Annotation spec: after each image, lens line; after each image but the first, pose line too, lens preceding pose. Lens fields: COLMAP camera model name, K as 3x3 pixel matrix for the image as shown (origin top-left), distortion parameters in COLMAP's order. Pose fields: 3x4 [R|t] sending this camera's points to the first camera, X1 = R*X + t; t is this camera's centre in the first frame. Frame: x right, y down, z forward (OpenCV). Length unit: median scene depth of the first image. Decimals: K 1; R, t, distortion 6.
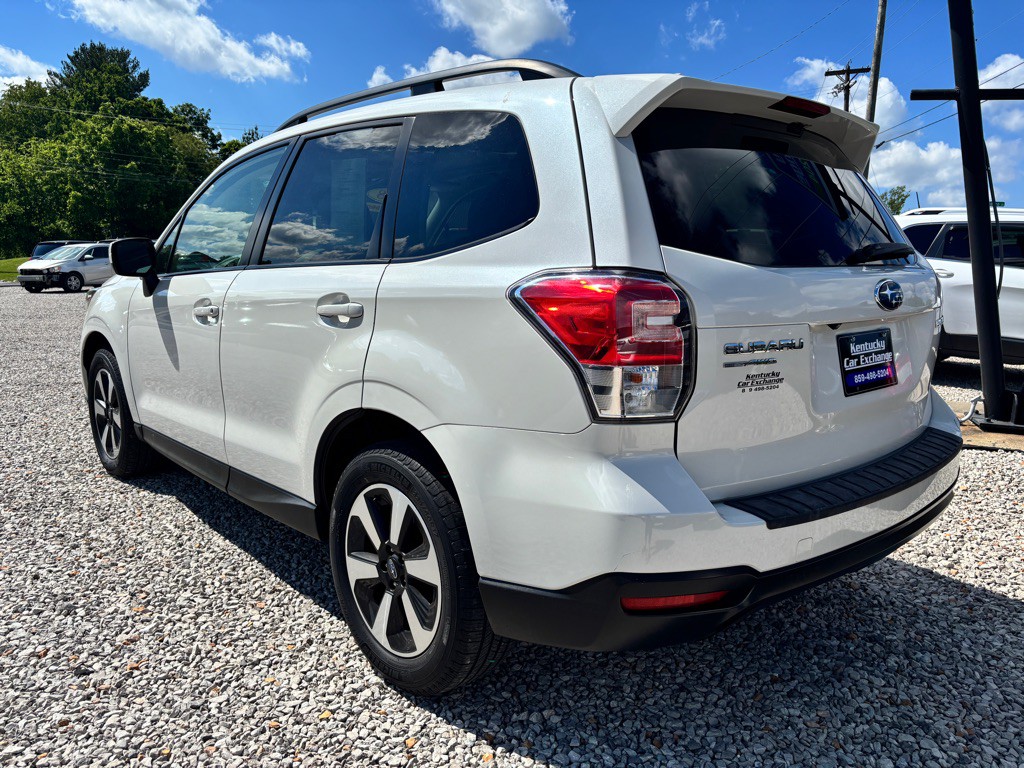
lens RADIAL K [[767.3, 0, 506.6], [0, 767.3, 375.0], [0, 0, 1]] dist [0.039245, -0.037846]
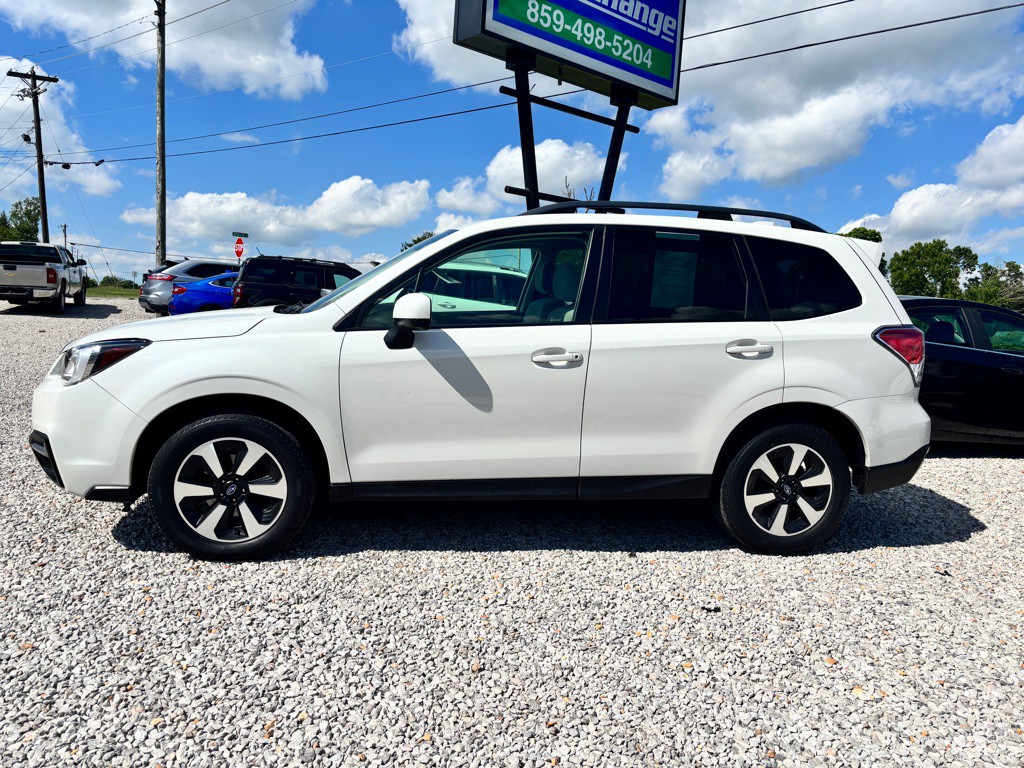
lens RADIAL K [[767.3, 0, 510.0], [0, 767.3, 384.3], [0, 0, 1]] dist [0.039245, -0.037846]
pose [[0.528451, -0.091309, 0.844039, -1.933643], [0.097110, 0.994175, 0.046751, -0.139109], [-0.843392, 0.057259, 0.534240, 0.547012]]
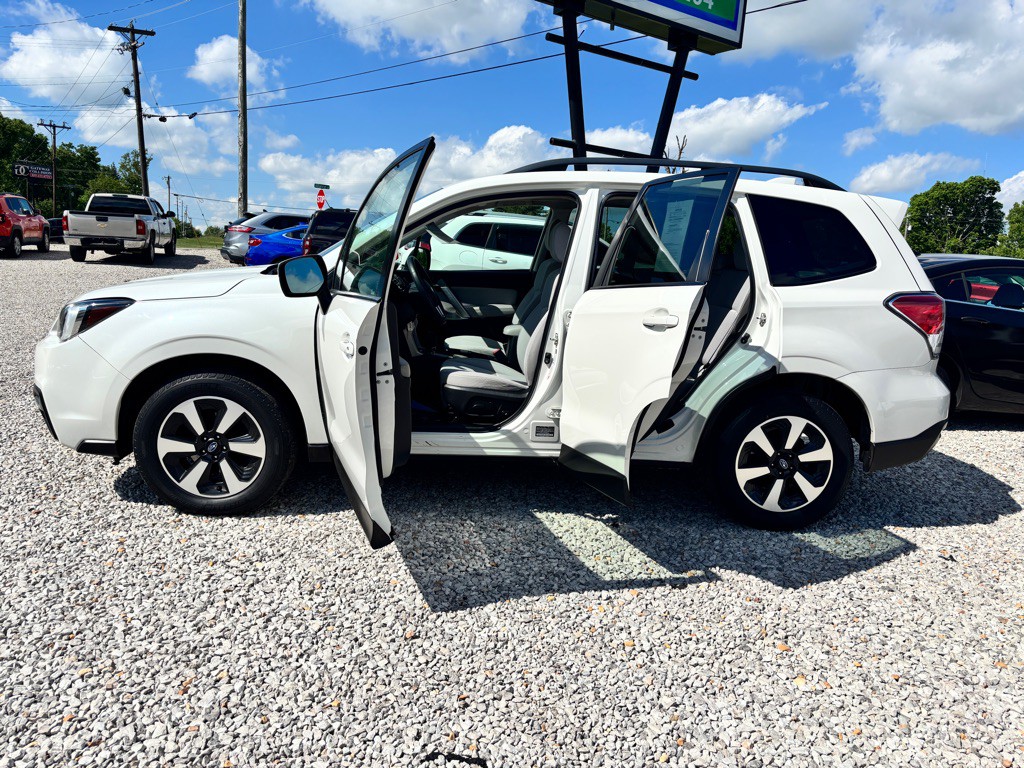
lens RADIAL K [[767.3, 0, 518.8], [0, 767.3, 382.5], [0, 0, 1]] dist [0.039245, -0.037846]
pose [[0.612726, -0.127545, 0.779935, -1.776824], [0.083540, 0.991815, 0.096564, -0.142668], [-0.785867, 0.005988, 0.618366, 0.381335]]
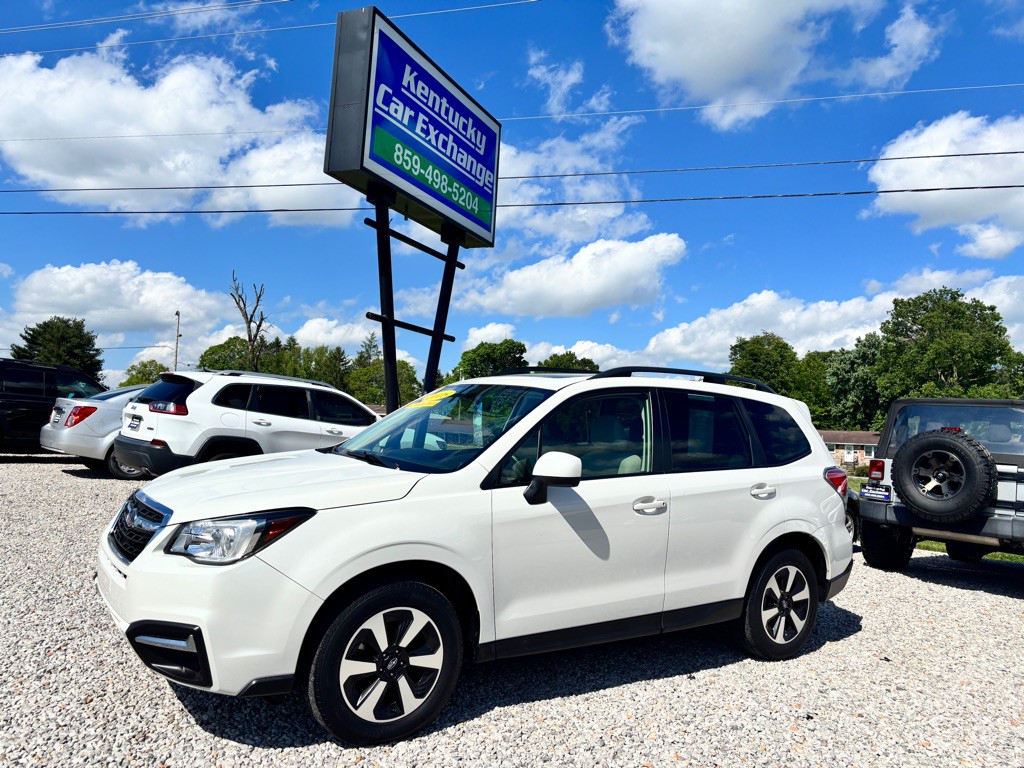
lens RADIAL K [[767.3, 0, 513.7], [0, 767.3, 382.6], [0, 0, 1]] dist [0.039245, -0.037846]
pose [[0.114061, 0.027365, 0.993097, -2.387851], [0.094276, 0.994811, -0.038241, -0.363567], [-0.988990, 0.097987, 0.110890, 1.412448]]
